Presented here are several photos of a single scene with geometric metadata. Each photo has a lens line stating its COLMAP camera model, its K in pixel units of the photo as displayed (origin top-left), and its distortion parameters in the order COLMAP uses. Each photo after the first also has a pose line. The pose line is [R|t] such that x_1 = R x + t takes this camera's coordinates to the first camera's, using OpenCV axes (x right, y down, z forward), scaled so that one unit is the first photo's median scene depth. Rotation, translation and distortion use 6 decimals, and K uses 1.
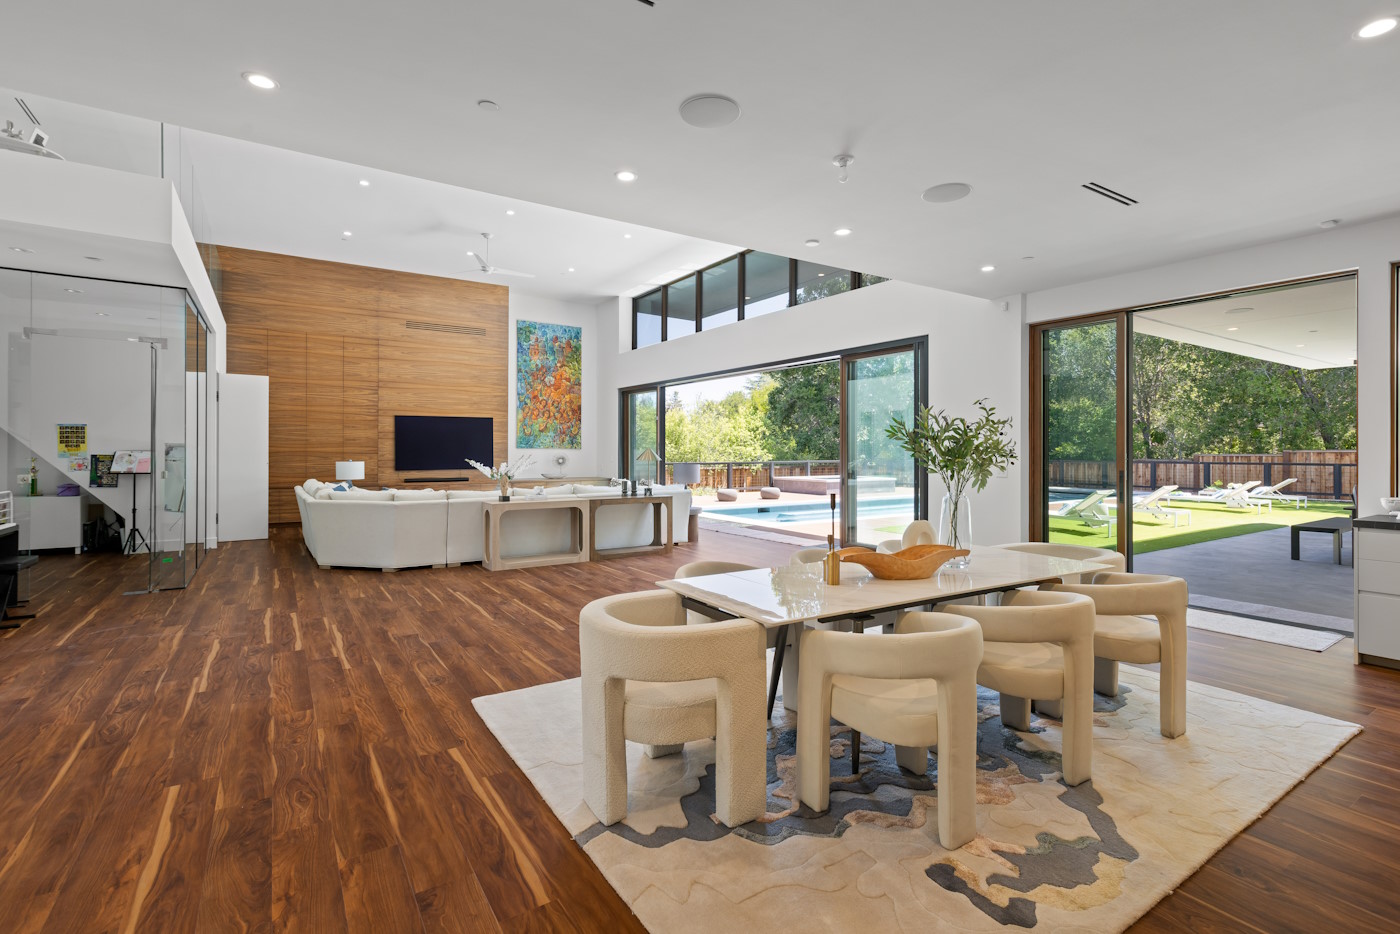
lens RADIAL K [[647.1, 0, 693.2], [0, 647.1, 447.0], [0, 0, 1]] dist [0.001007, -0.000531]
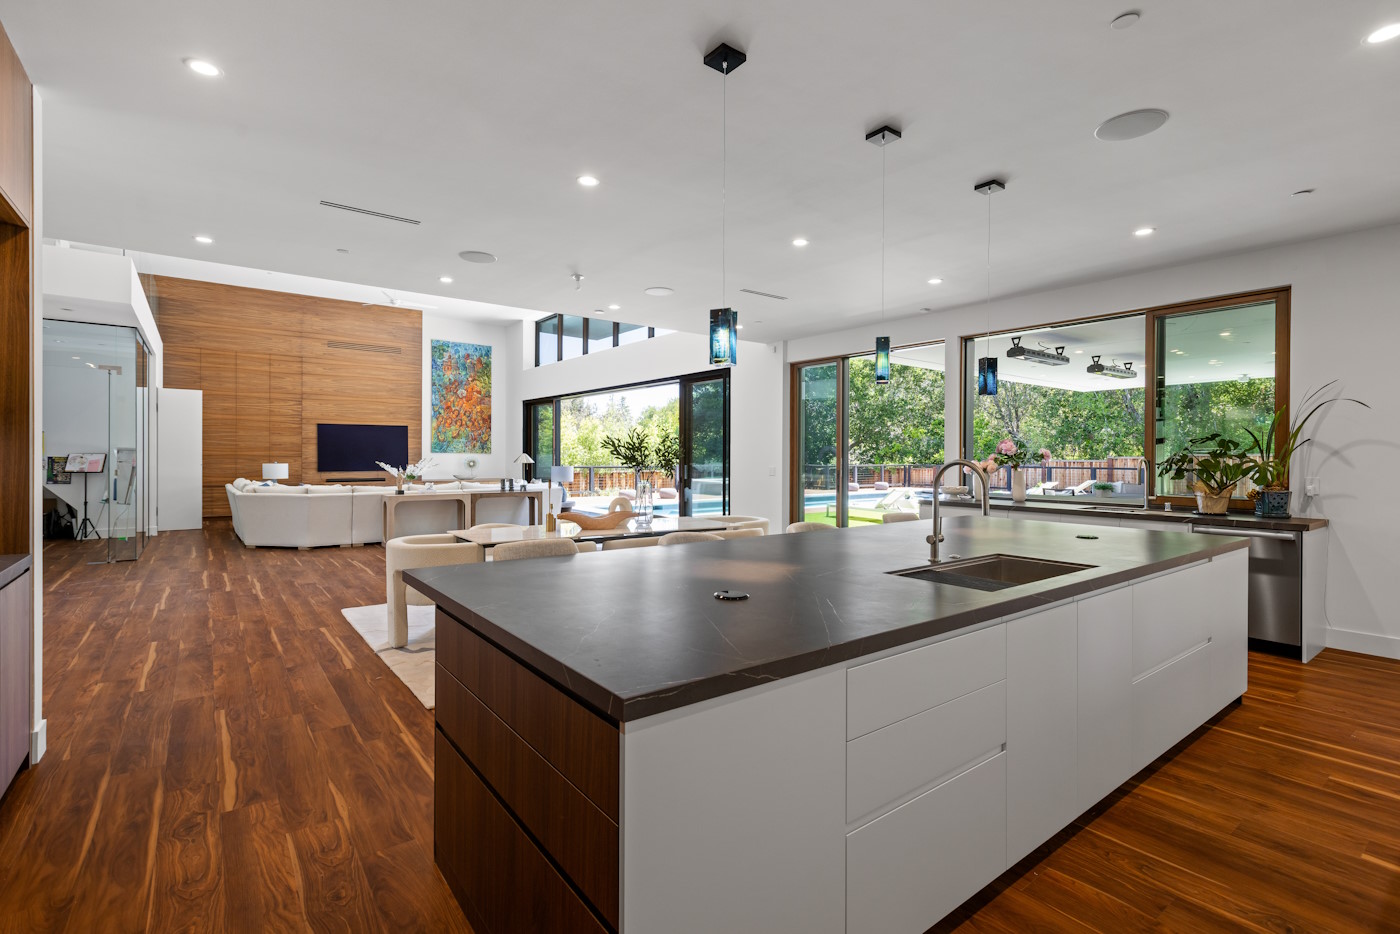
lens RADIAL K [[647.1, 0, 692.4], [0, 647.1, 458.9], [0, 0, 1]] dist [0.001007, -0.000531]
pose [[0.997376, 0.003287, 0.072325, 0.194165], [-0.004053, 0.999937, 0.010441, -0.001161], [-0.072286, -0.010707, 0.997326, -0.313088]]
